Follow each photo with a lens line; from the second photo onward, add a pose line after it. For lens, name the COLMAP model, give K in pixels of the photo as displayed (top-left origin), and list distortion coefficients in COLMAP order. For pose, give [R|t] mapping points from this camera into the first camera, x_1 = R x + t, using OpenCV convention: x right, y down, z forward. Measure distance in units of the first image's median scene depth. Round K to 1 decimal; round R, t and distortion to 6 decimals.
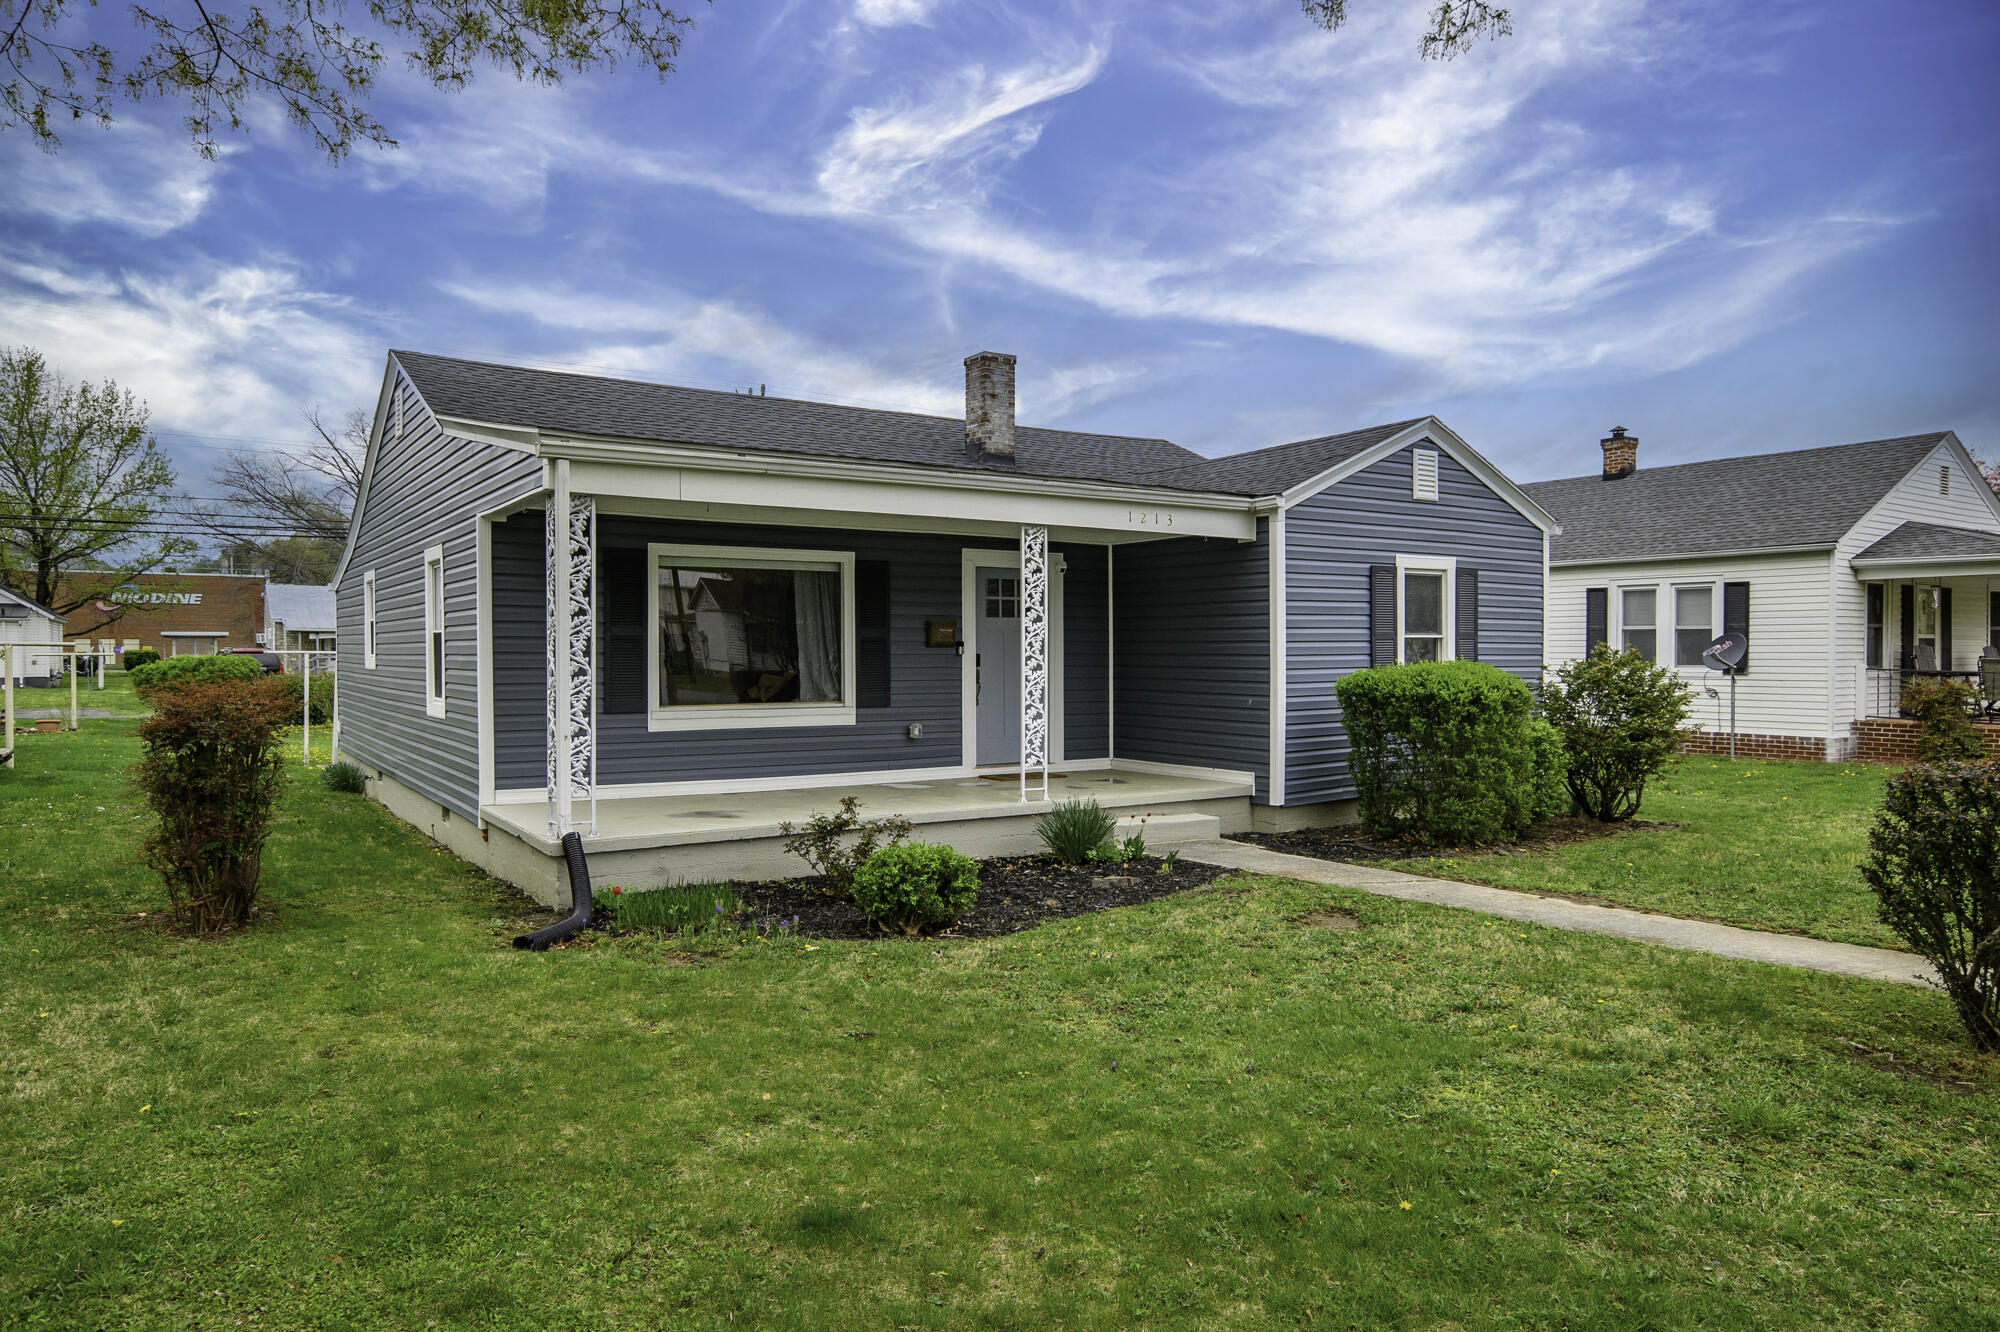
lens RADIAL K [[1290.8, 0, 1000.1], [0, 1290.8, 662.5], [0, 0, 1]] dist [-0.019095, 0.000631]
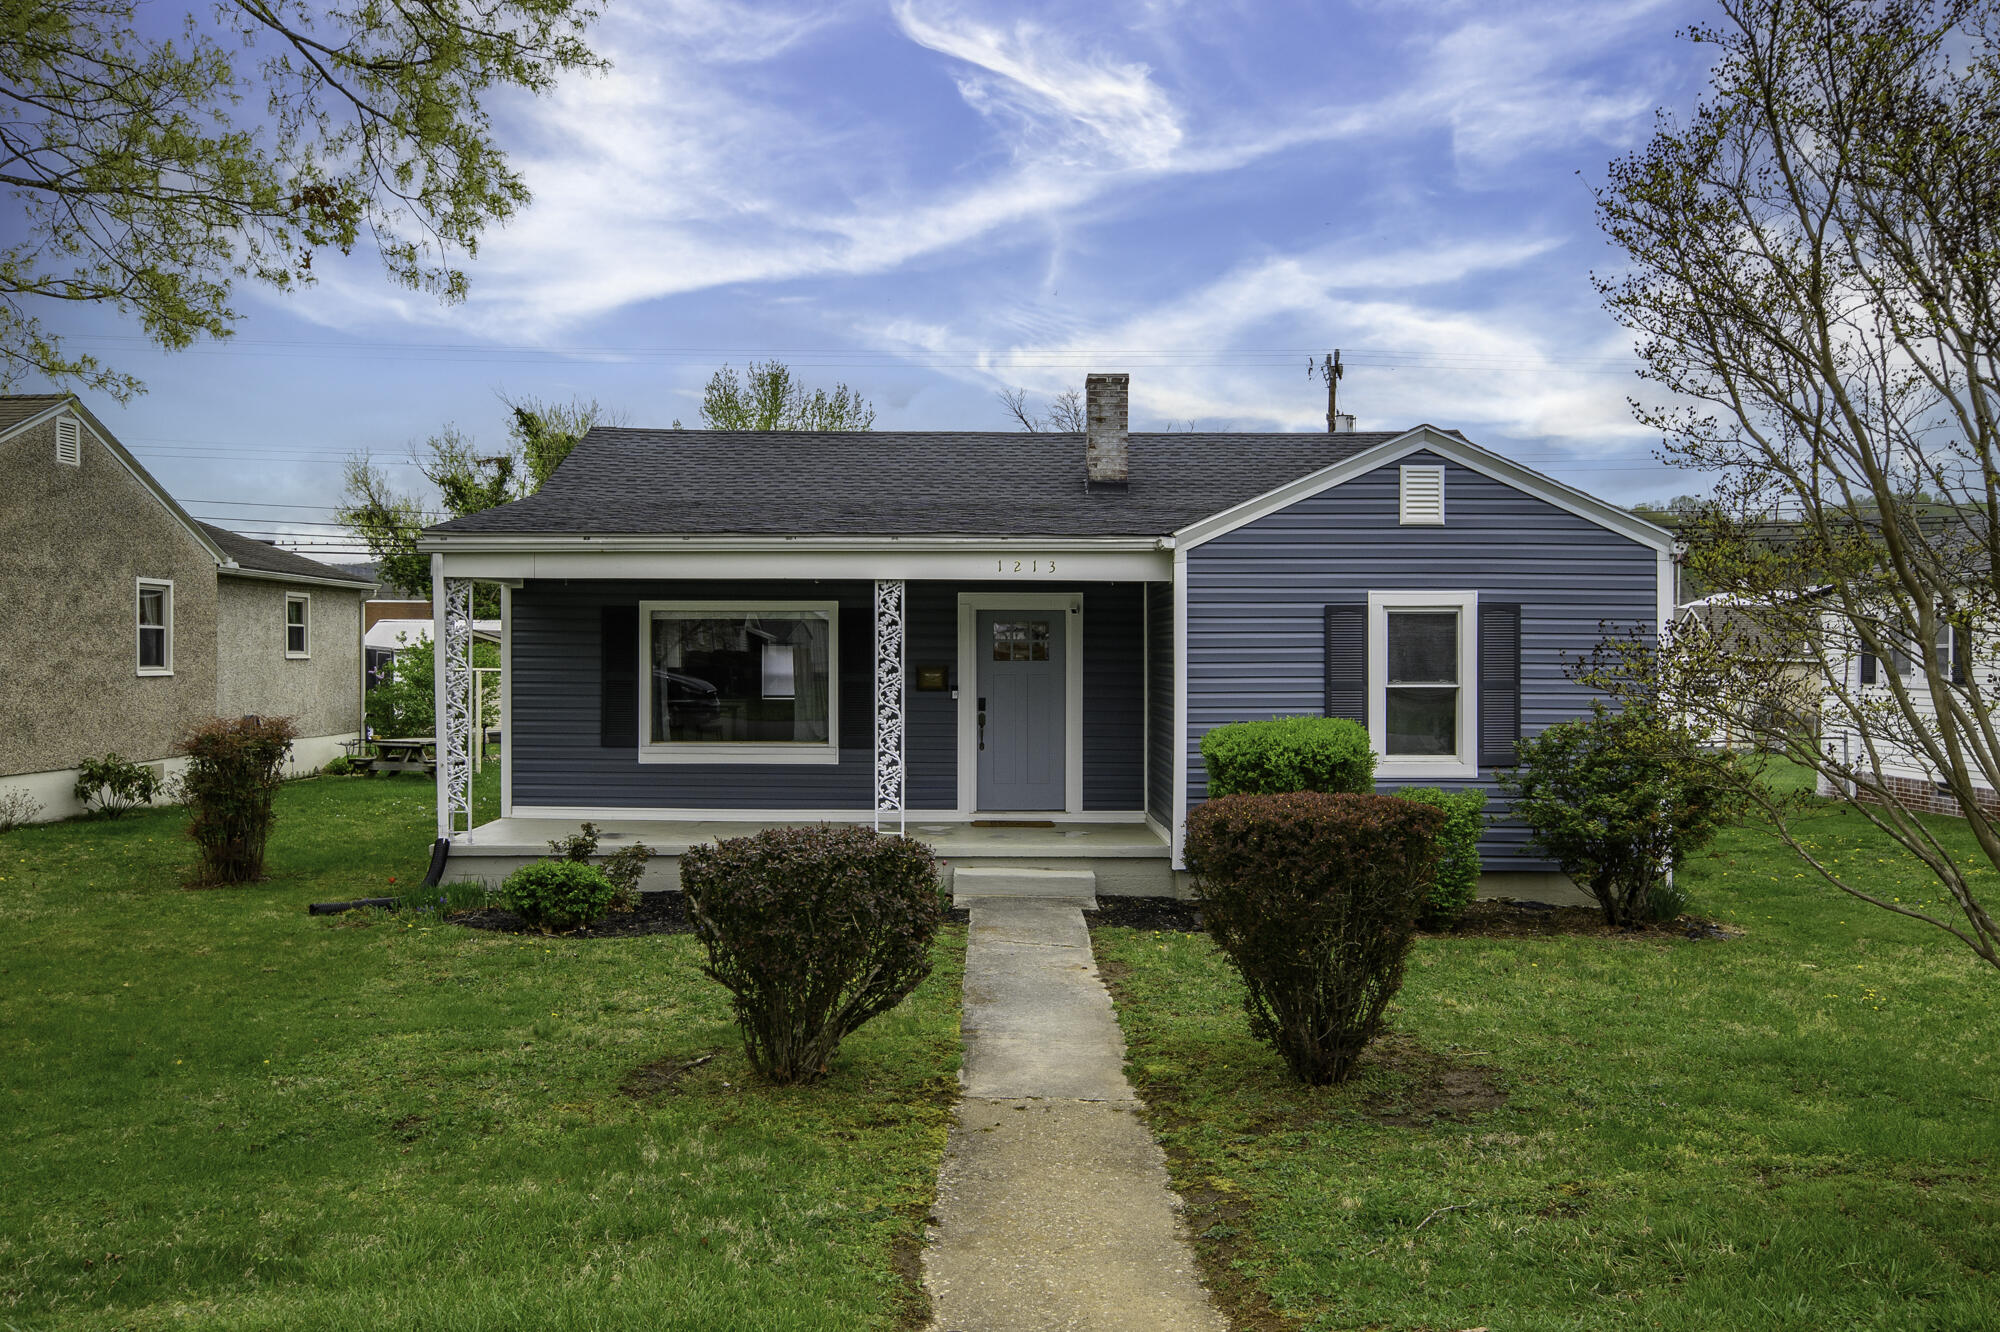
lens RADIAL K [[1698.4, 0, 1000.9], [0, 1698.4, 664.0], [0, 0, 1]] dist [0.002030, 0.000570]
pose [[0.828045, 0.006369, -0.560625, 0.778488], [-0.008034, 0.999968, -0.000505, -0.034399], [0.560604, 0.004922, 0.828070, -0.078222]]
